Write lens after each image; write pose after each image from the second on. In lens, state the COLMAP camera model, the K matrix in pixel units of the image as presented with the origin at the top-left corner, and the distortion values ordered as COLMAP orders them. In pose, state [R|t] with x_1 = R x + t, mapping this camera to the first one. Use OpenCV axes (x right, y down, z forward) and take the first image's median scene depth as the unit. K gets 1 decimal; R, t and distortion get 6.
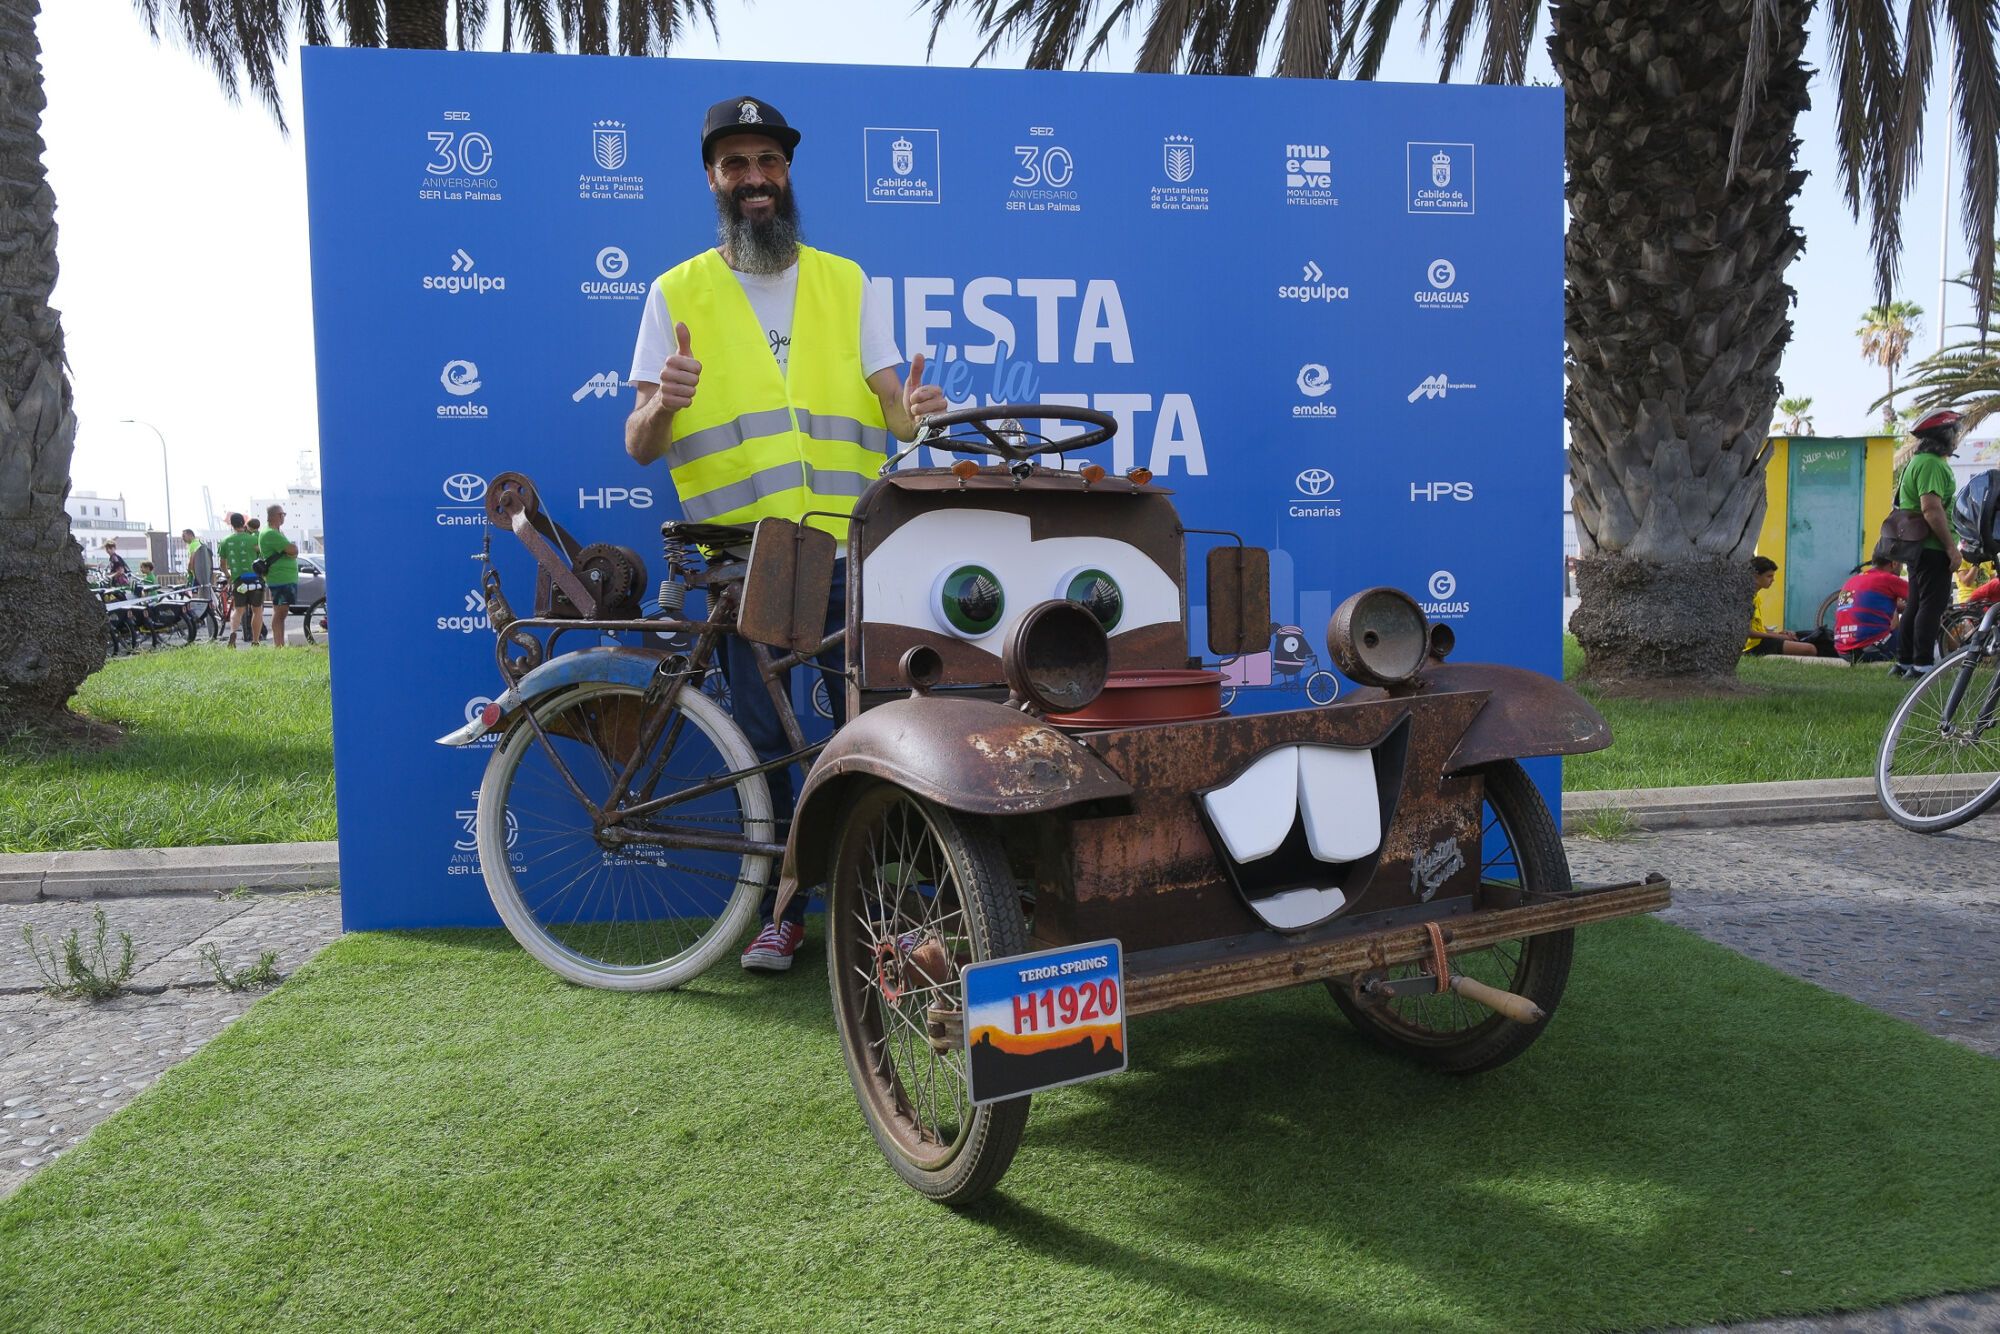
lens RADIAL K [[1420.9, 0, 1064.0], [0, 1420.9, 720.2], [0, 0, 1]] dist [-0.010759, 0.000910]
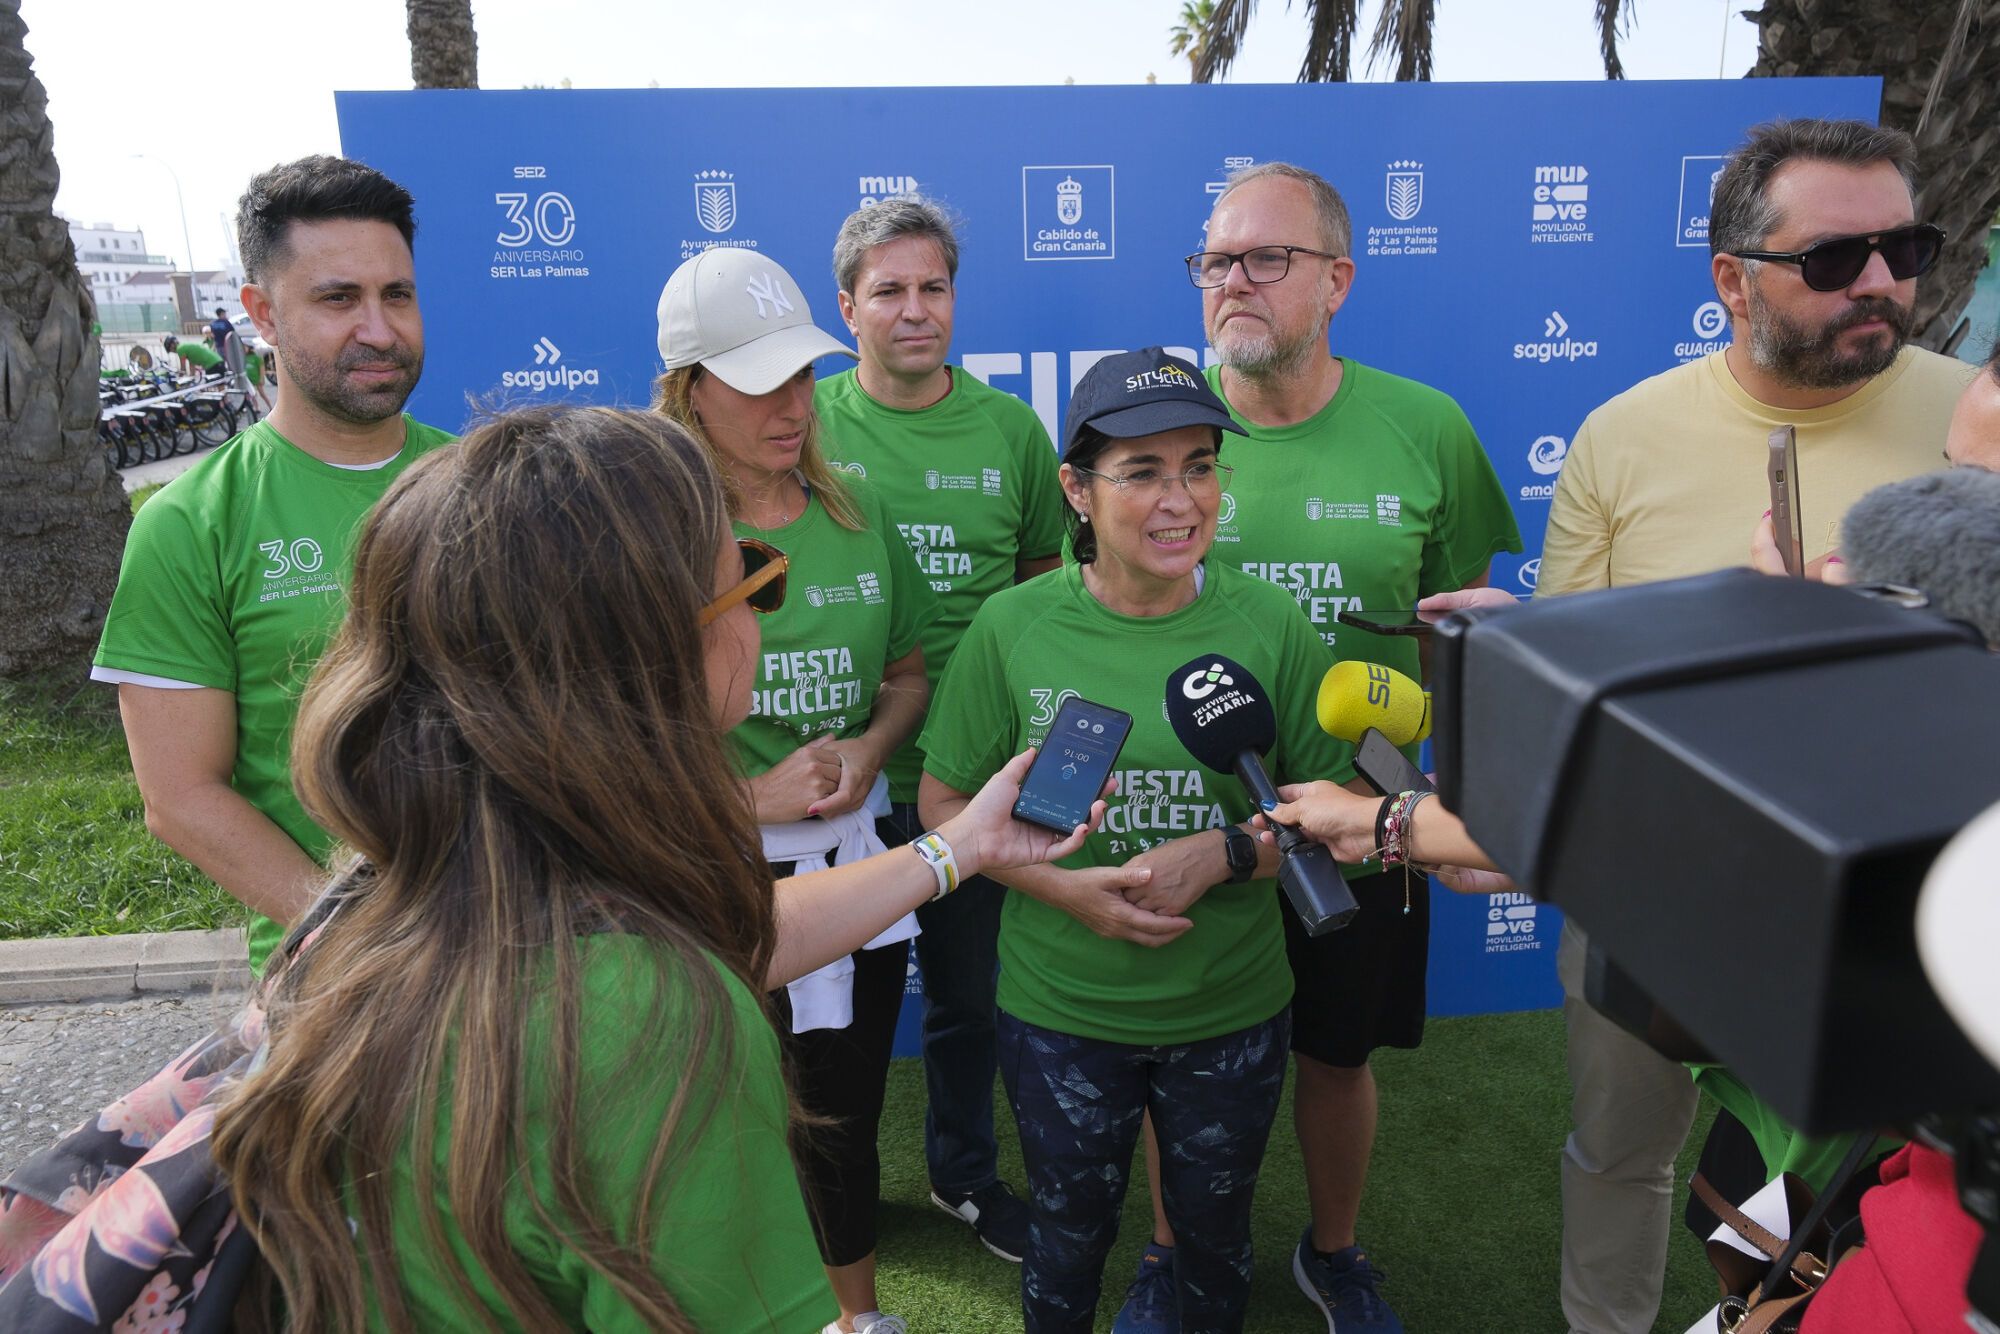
lens RADIAL K [[1420.9, 0, 1064.0], [0, 1420.9, 720.2], [0, 0, 1]] dist [-0.010759, 0.000910]
pose [[0.999568, 0.007363, -0.028437, -0.054322], [-0.001934, 0.982473, 0.186396, -0.152176], [0.029311, -0.186260, 0.982063, 0.085060]]
